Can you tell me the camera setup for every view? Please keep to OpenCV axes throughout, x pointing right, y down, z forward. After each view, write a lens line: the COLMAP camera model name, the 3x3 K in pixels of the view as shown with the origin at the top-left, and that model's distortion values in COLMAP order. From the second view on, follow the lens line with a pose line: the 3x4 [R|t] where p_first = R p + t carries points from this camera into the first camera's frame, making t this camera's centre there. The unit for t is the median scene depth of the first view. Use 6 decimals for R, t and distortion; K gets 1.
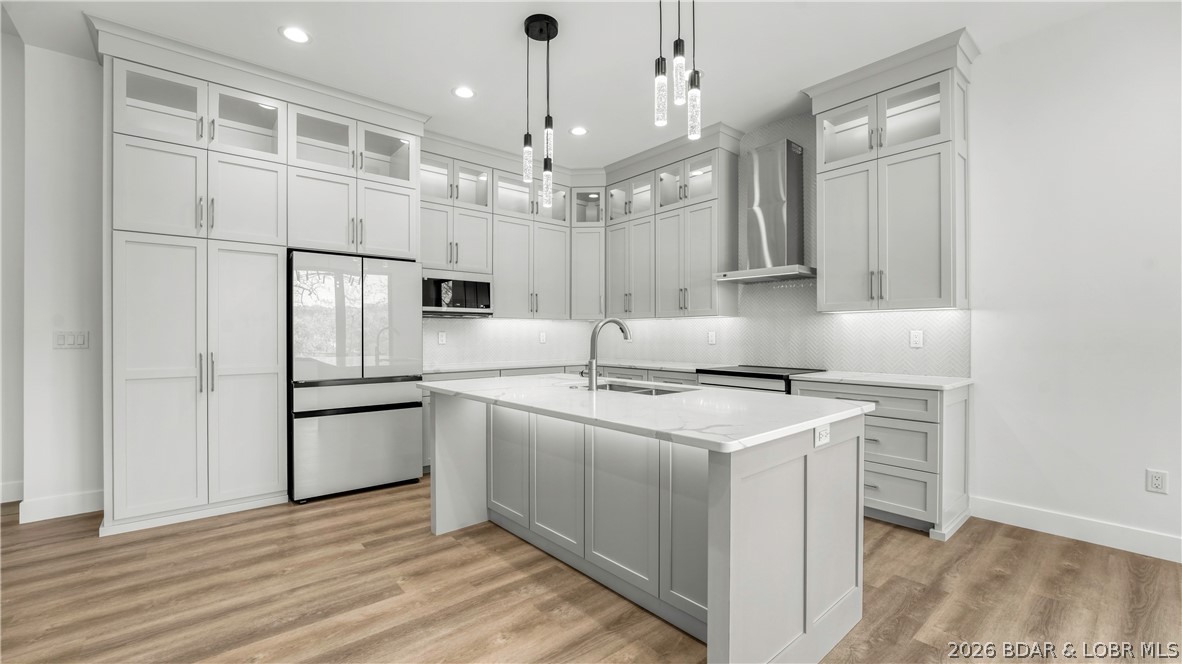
lens RADIAL K [[506.9, 0, 560.2], [0, 506.9, 337.8], [0, 0, 1]] dist [0.002023, 0.000150]
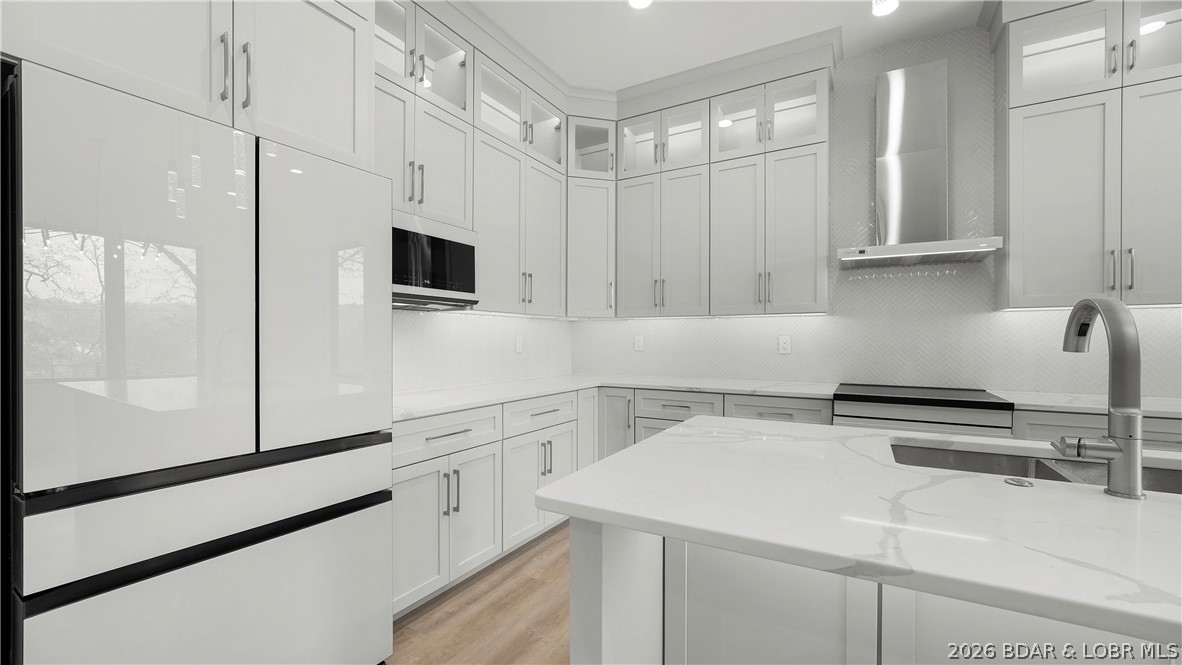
lens RADIAL K [[506.9, 0, 560.2], [0, 506.9, 338.3], [0, 0, 1]] dist [0.002023, 0.000150]
pose [[0.937351, 0.001965, 0.348380, -0.243697], [0.000859, 0.999968, -0.007951, -0.003186], [-0.348385, 0.007752, 0.937320, 0.444213]]
